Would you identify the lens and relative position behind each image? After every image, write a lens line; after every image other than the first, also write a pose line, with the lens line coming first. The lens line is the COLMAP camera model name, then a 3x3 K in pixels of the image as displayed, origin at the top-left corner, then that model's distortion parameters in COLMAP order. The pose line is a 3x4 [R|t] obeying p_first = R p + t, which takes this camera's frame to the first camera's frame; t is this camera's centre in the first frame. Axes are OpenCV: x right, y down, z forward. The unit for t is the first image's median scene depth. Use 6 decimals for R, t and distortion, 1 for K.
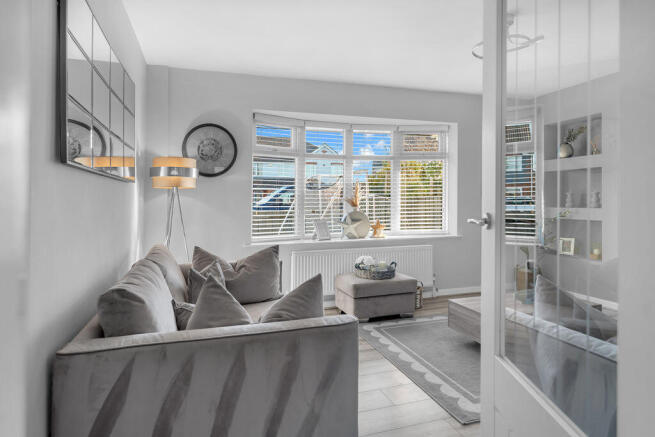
lens RADIAL K [[369.4, 0, 316.1], [0, 369.4, 195.8], [0, 0, 1]] dist [0.000619, 0.000806]
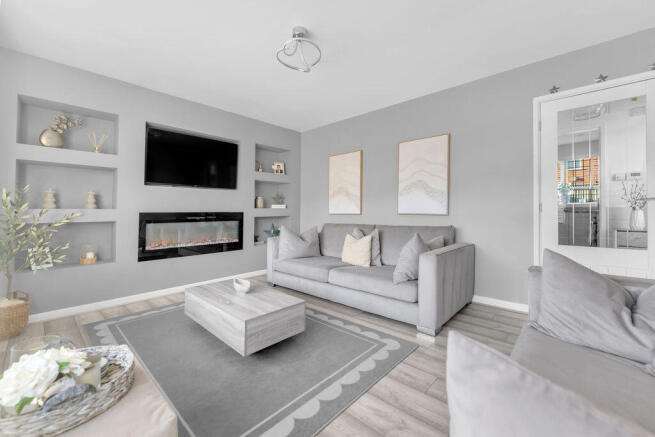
lens RADIAL K [[263.0, 0, 342.5], [0, 263.0, 206.7], [0, 0, 1]] dist [-0.000164, -0.000932]
pose [[-0.519605, 0.021004, 0.854148, -0.170465], [-0.003774, 0.999632, -0.026877, 0.047811], [-0.854398, -0.017189, -0.519335, 0.898939]]
